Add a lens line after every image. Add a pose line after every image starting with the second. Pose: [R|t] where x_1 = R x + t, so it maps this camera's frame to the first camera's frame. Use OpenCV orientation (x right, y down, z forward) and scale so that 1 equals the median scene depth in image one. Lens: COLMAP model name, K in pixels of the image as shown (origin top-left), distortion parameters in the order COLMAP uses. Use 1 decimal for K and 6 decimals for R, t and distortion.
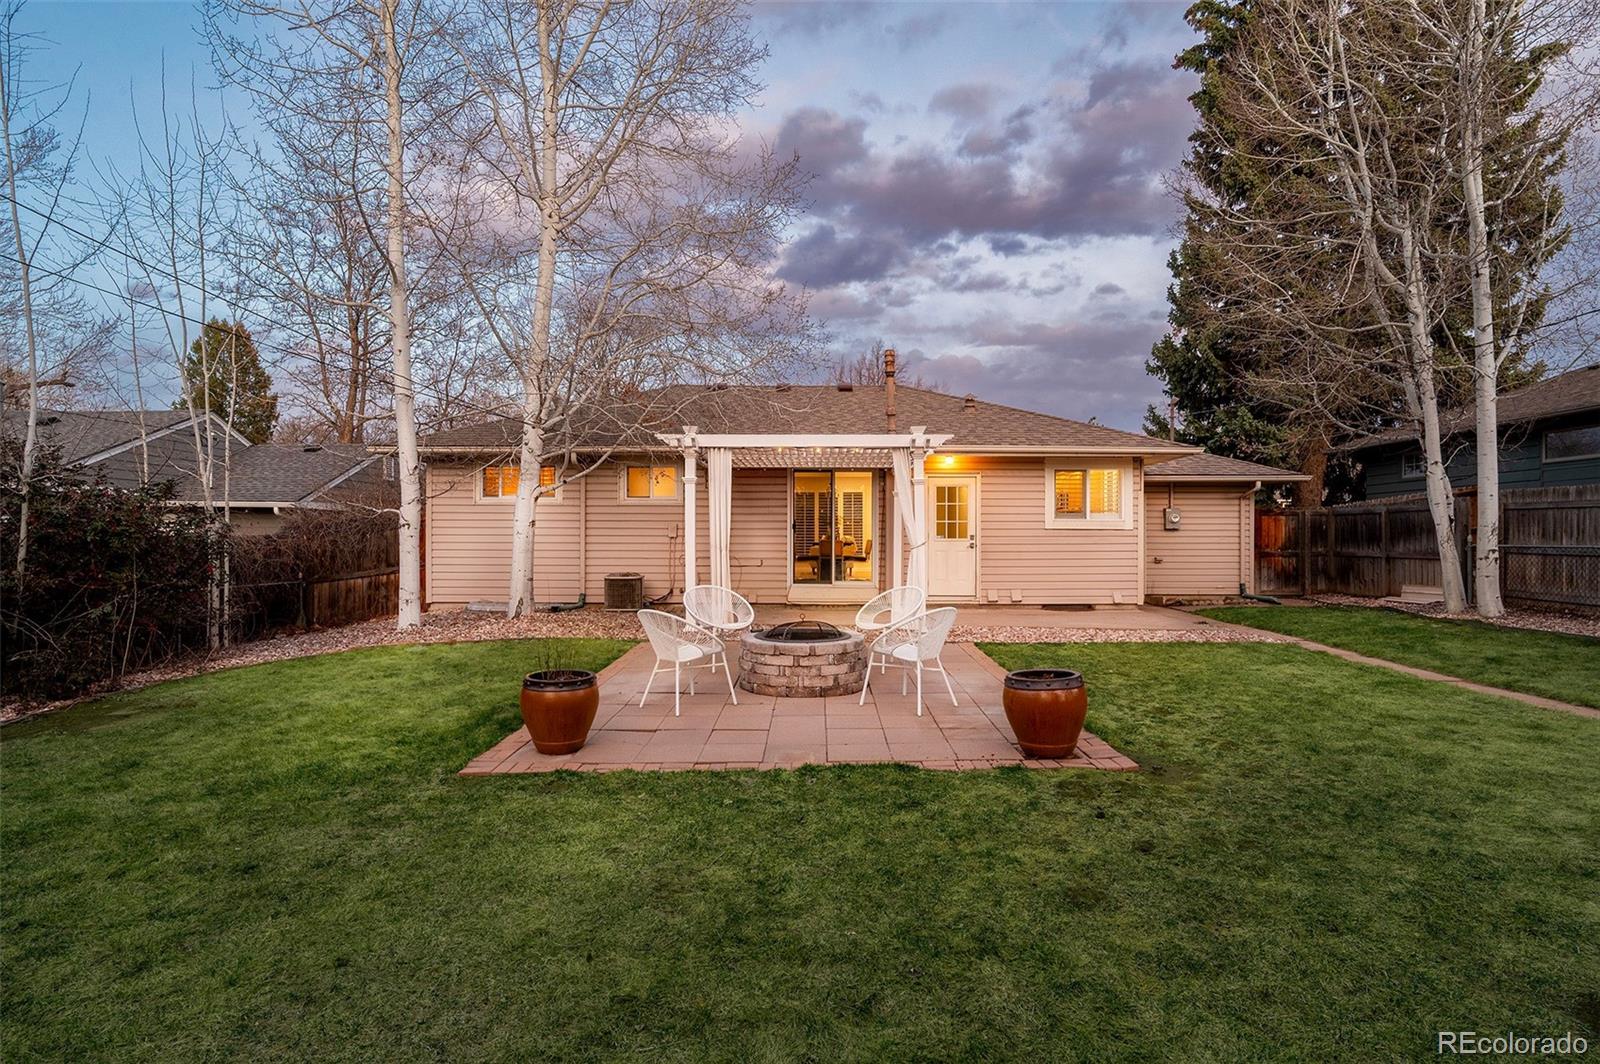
lens RADIAL K [[837.7, 0, 800.0], [0, 837.7, 532.0], [0, 0, 1]] dist [-0.002730, -0.001030]
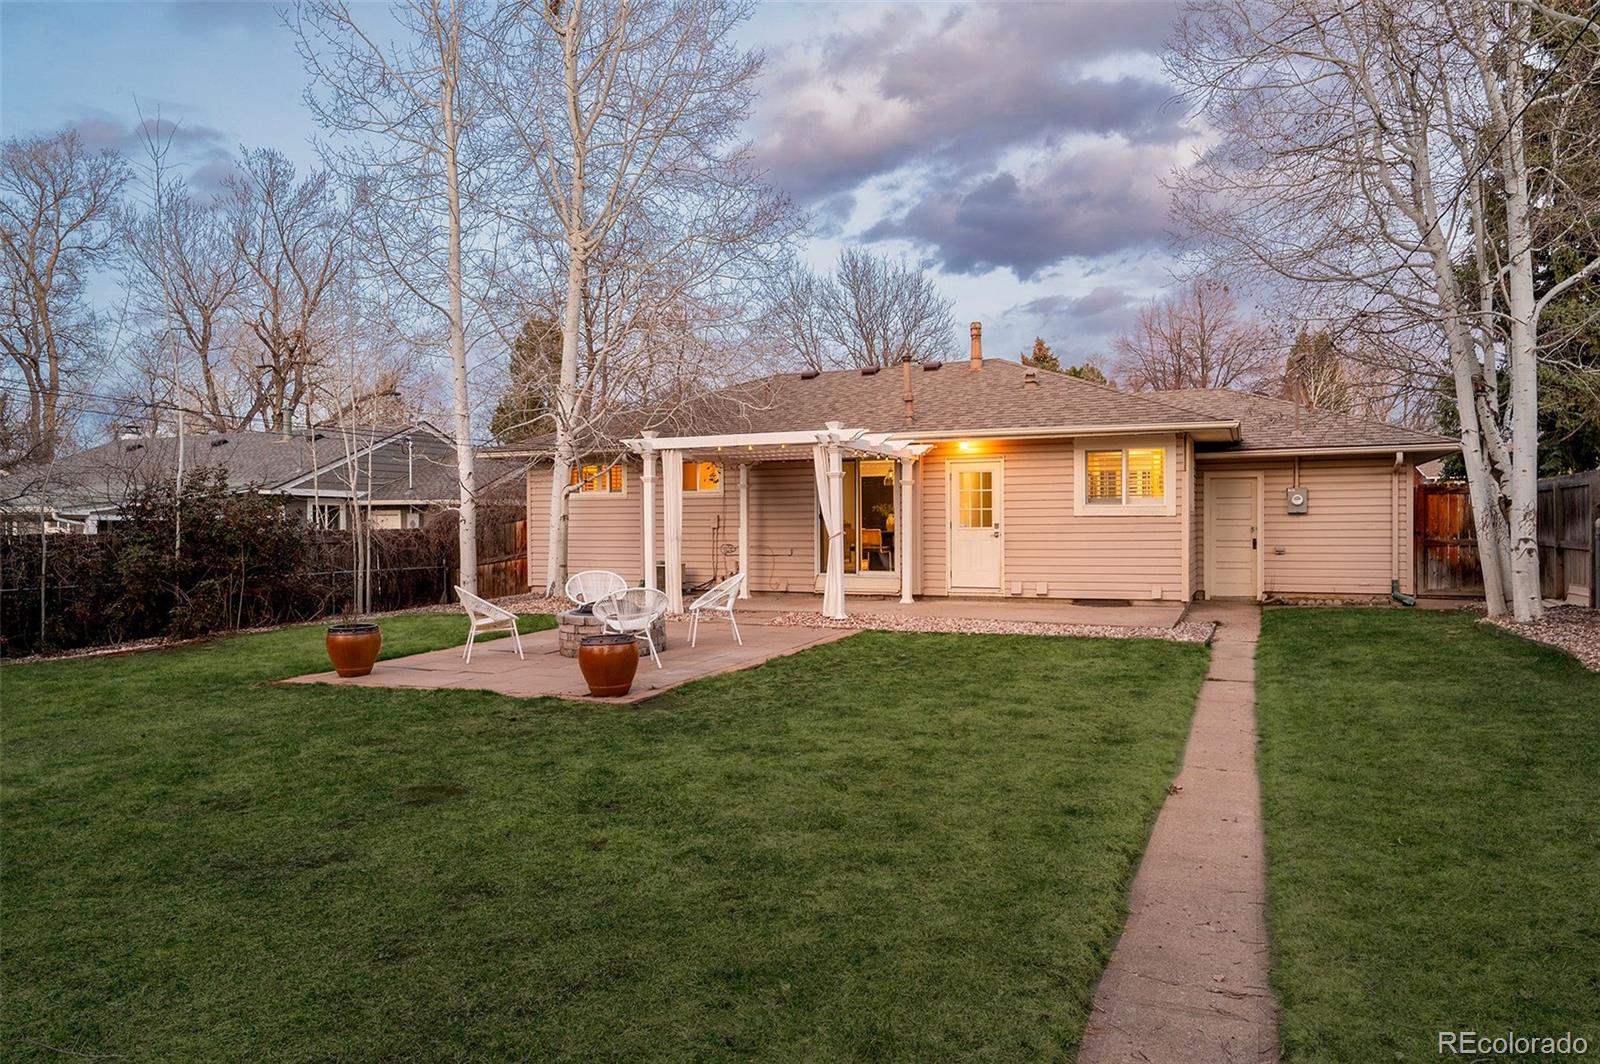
lens RADIAL K [[1018.4, 0, 800.0], [0, 1018.4, 532.0], [0, 0, 1]] dist [0.004654, 0.001229]
pose [[0.915488, -0.005023, -0.402315, 0.466776], [0.011632, 0.999835, 0.013987, -0.005383], [0.402178, -0.017485, 0.915395, -0.138002]]
